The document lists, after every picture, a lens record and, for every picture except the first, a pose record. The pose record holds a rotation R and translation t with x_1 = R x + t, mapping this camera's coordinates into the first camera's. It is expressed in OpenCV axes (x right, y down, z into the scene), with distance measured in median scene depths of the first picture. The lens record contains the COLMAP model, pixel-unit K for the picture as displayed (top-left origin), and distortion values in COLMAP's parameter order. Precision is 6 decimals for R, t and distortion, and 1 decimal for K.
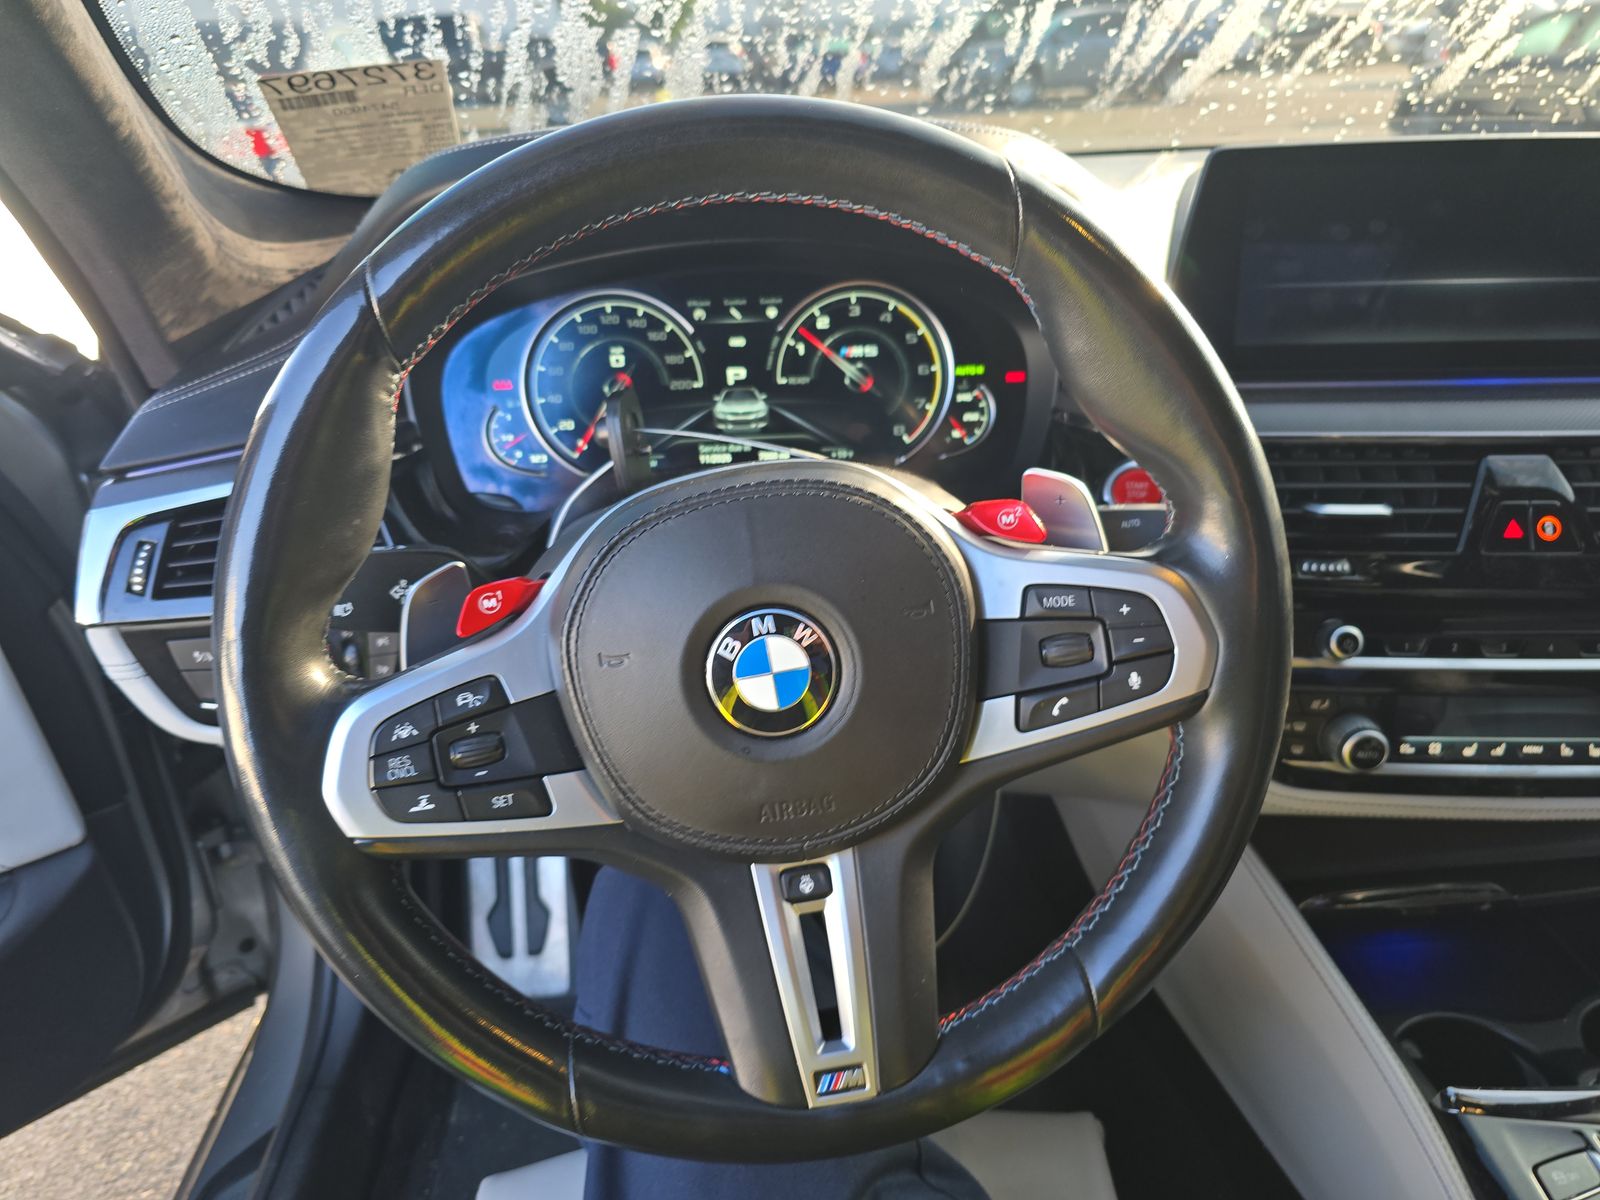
lens RADIAL K [[1096.6, 0, 775.0], [0, 1096.6, 576.9], [0, 0, 1]] dist [0.051100, -0.054590]
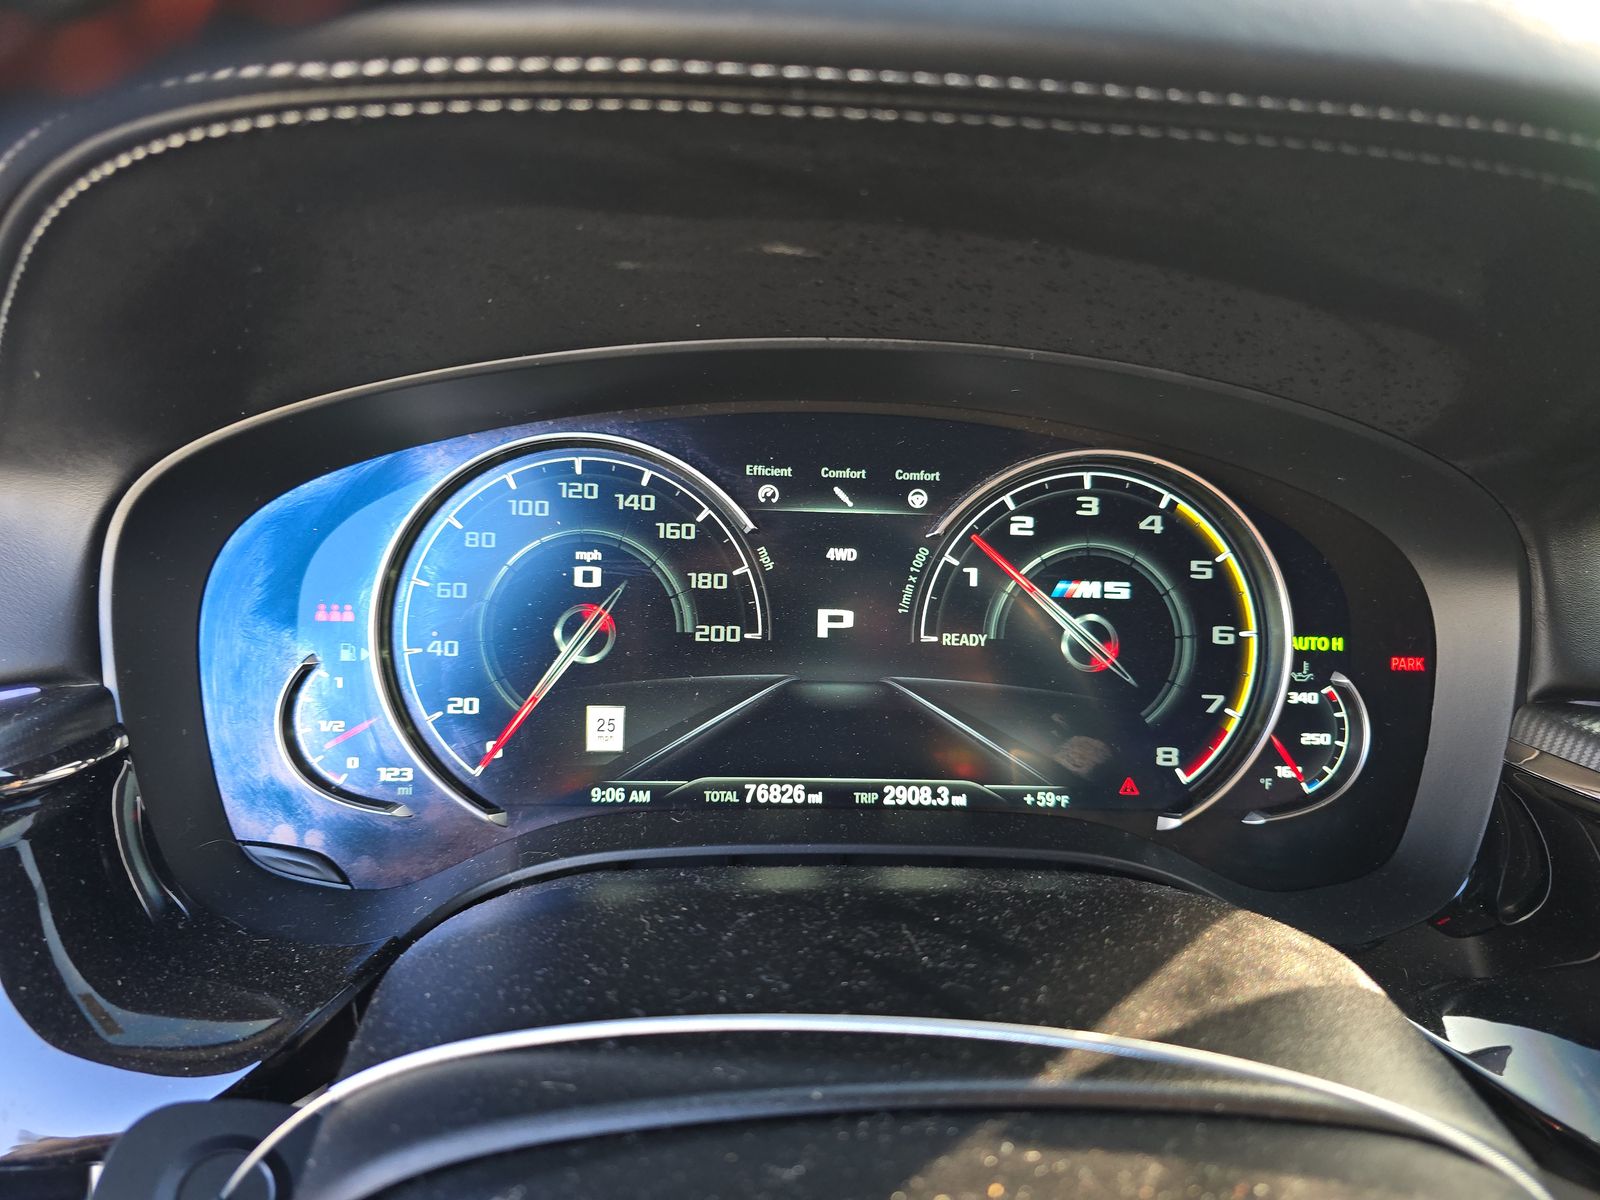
lens RADIAL K [[1096.6, 0, 790.2], [0, 1096.6, 590.5], [0, 0, 1]] dist [0.051100, -0.054590]
pose [[0.997546, 0.070009, -0.000953, -0.057850], [-0.069664, 0.991080, -0.113607, -0.148905], [-0.007009, 0.113395, 0.993525, 0.553492]]
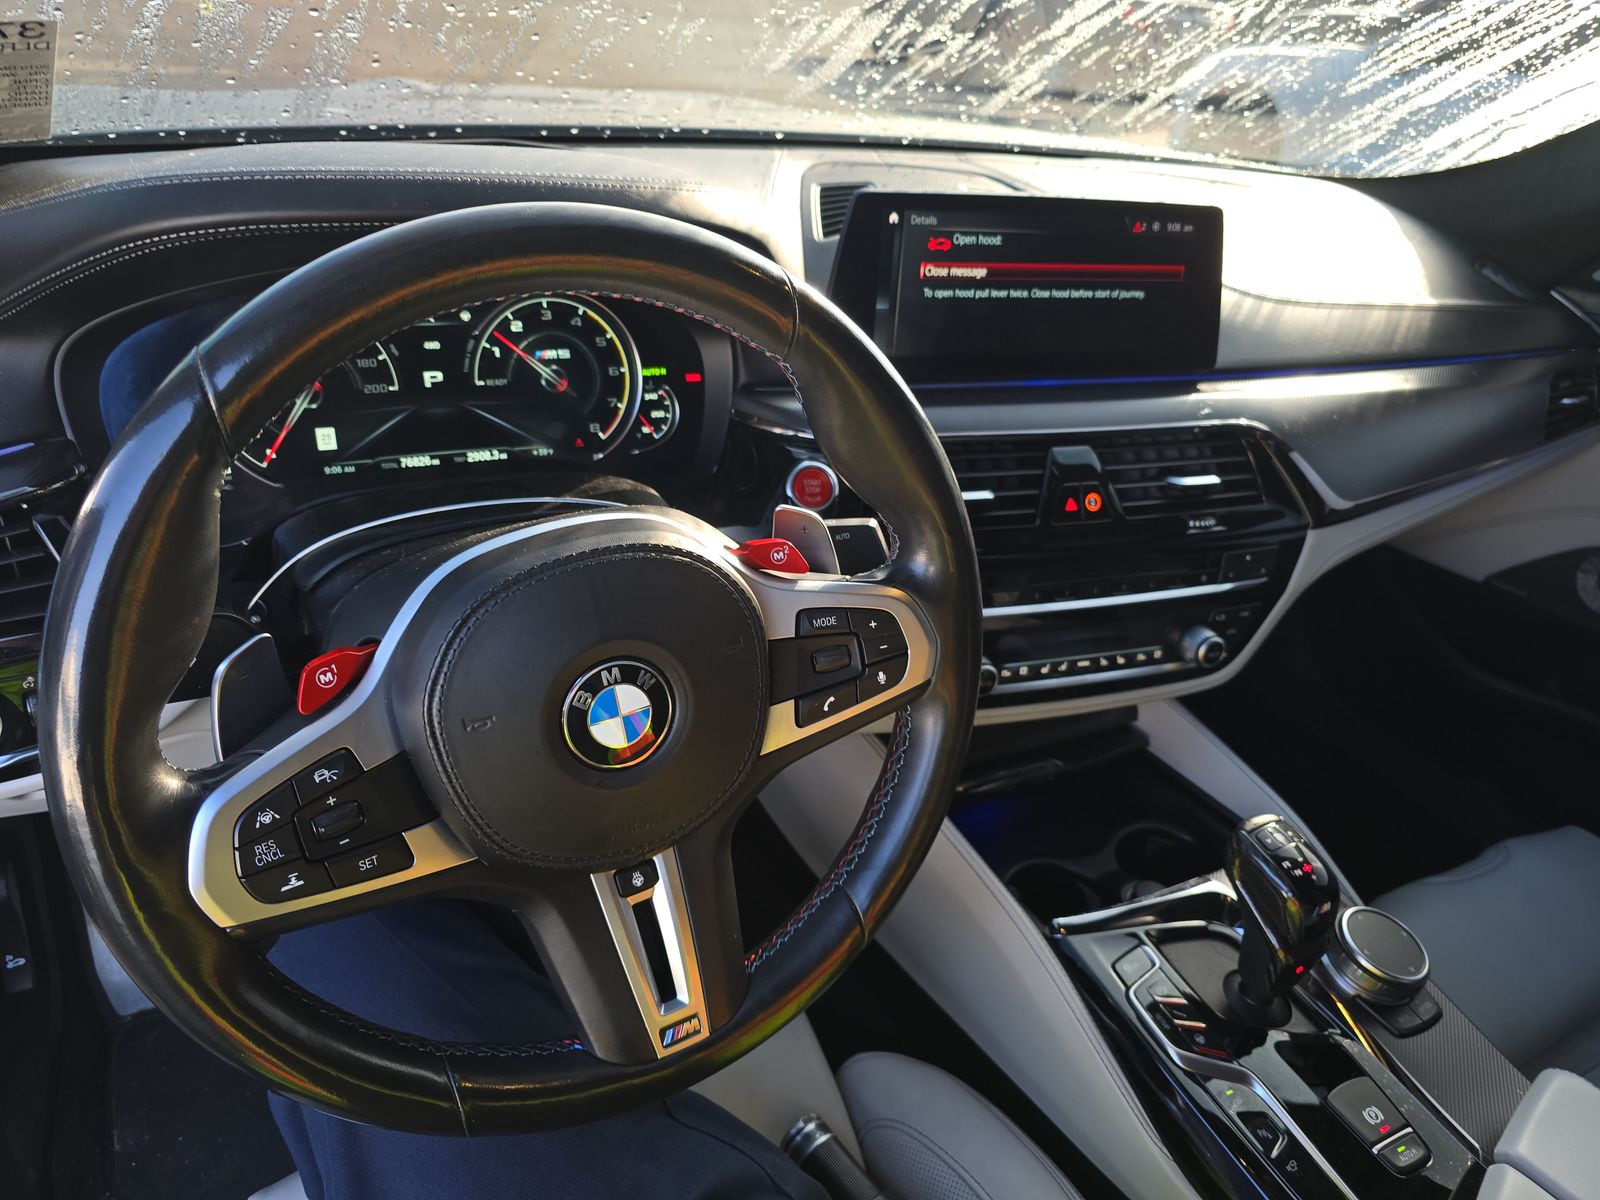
lens RADIAL K [[1096.6, 0, 795.9], [0, 1096.6, 585.6], [0, 0, 1]] dist [0.051100, -0.054590]
pose [[0.910226, -0.085530, 0.405182, -0.165866], [0.045236, 0.993119, 0.108017, -0.093992], [-0.411633, -0.079991, 0.907833, -0.069414]]
